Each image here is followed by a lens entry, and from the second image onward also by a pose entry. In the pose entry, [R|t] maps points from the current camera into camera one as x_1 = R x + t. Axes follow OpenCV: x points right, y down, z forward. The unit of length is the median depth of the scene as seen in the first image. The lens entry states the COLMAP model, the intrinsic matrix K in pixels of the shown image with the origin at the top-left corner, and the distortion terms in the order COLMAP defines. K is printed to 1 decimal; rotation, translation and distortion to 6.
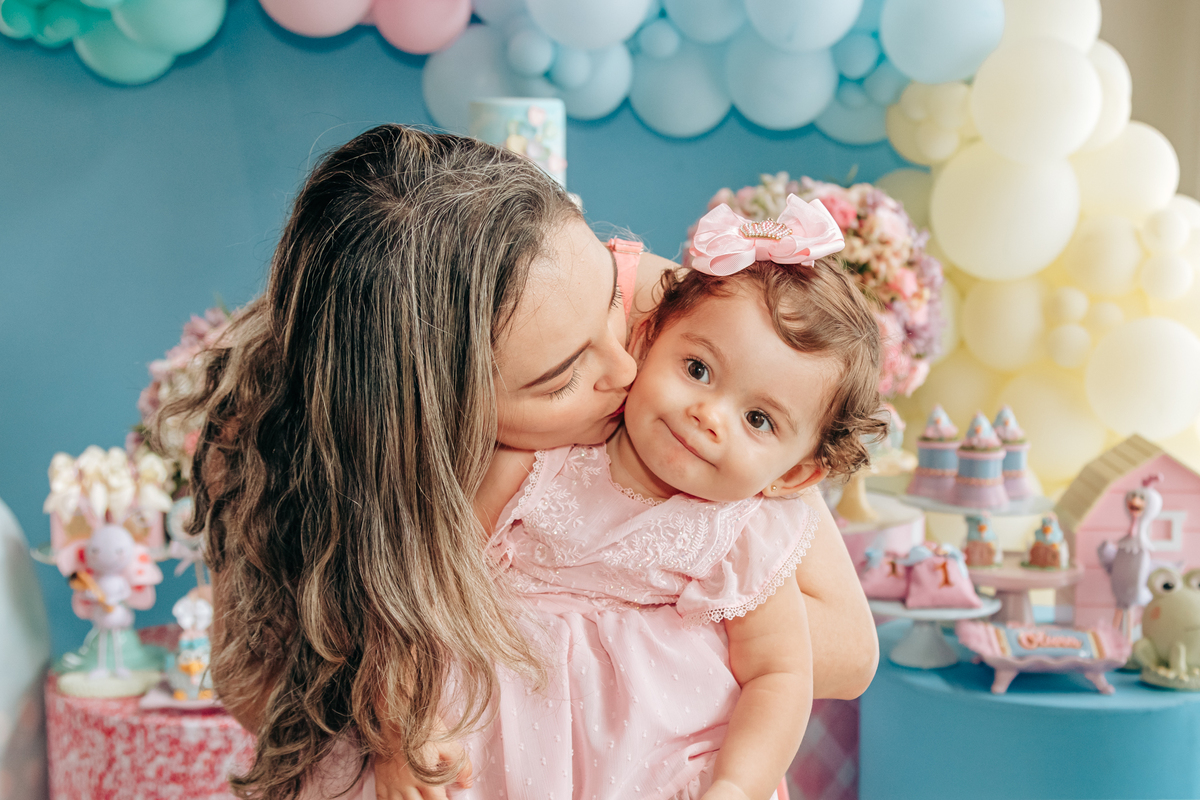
lens RADIAL K [[1752.9, 0, 620.8], [0, 1752.9, 461.1], [0, 0, 1]] dist [-0.006036, 0.000000]
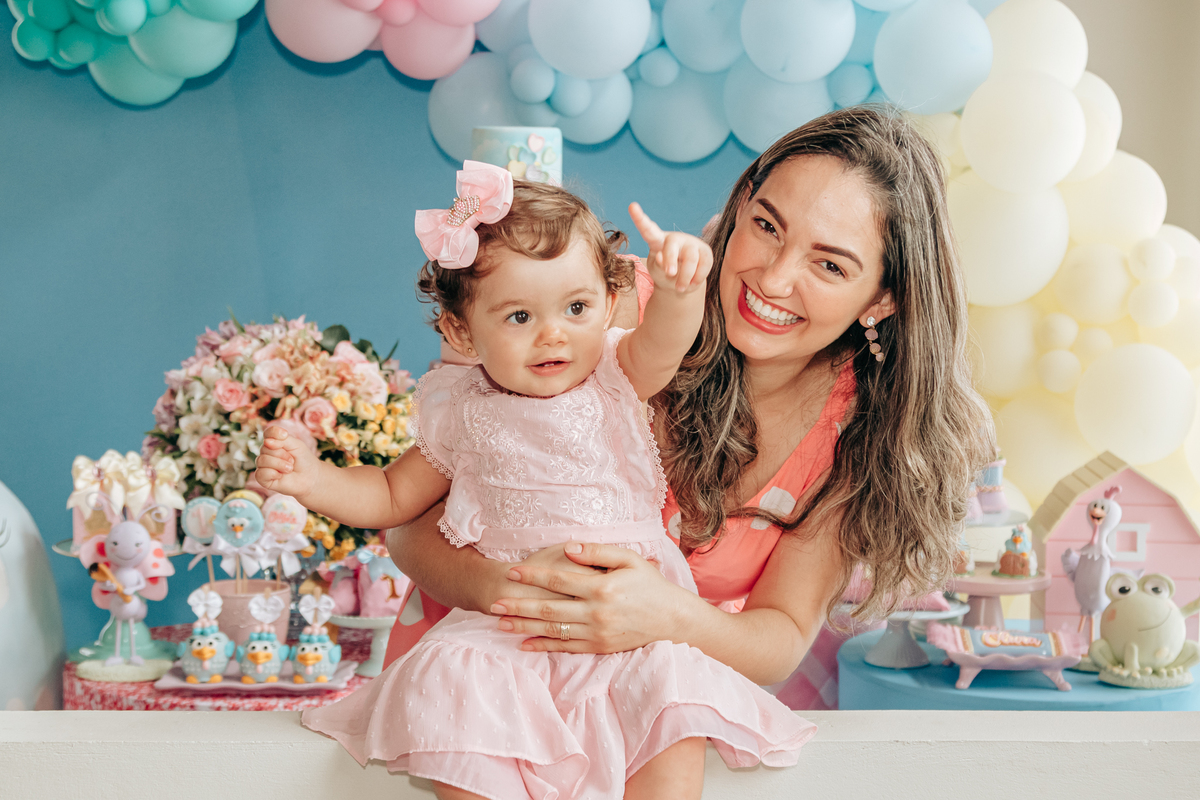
lens RADIAL K [[2009.8, 0, 642.7], [0, 2009.8, 419.8], [0, 0, 1]] dist [0.029572, 0.000000]
pose [[0.999942, 0.010735, -0.001274, 0.020876], [-0.010787, 0.998593, -0.051911, 0.033474], [0.000715, 0.051921, 0.998651, -0.212925]]
